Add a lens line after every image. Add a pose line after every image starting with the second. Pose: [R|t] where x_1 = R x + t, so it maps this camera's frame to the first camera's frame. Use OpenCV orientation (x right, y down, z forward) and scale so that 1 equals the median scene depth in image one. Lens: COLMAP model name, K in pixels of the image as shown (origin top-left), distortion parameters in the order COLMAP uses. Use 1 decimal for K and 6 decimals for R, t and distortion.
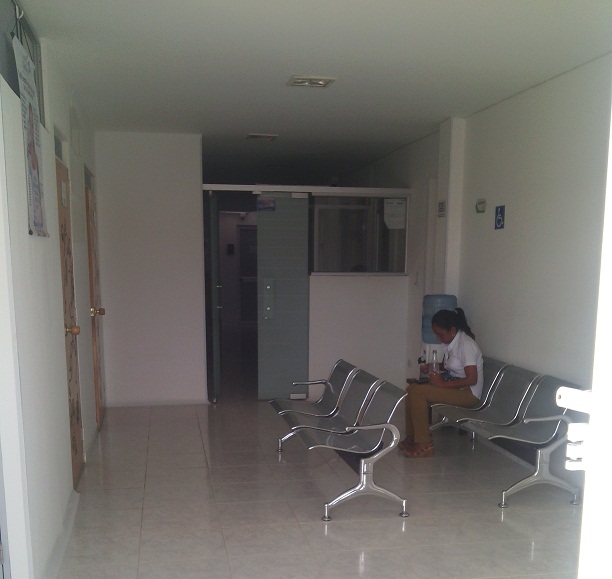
lens RADIAL K [[679.8, 0, 306.0], [0, 679.8, 289.5], [0, 0, 1]] dist [0.002224, 0.038405]
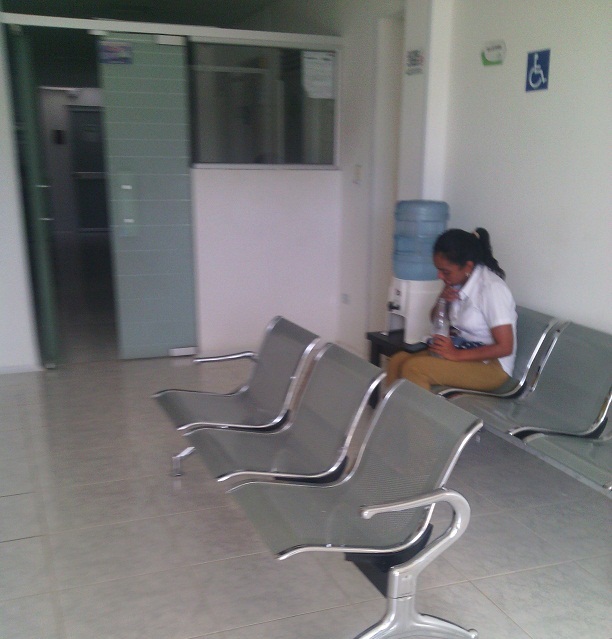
lens RADIAL K [[678.2, 0, 306.0], [0, 678.2, 319.5], [0, 0, 1]] dist [-0.010753, -0.006075]
pose [[0.973543, -0.041824, 0.224644, -0.060838], [-0.002634, 0.980987, 0.194056, -0.007251], [-0.228489, -0.189514, 0.954923, 0.486290]]
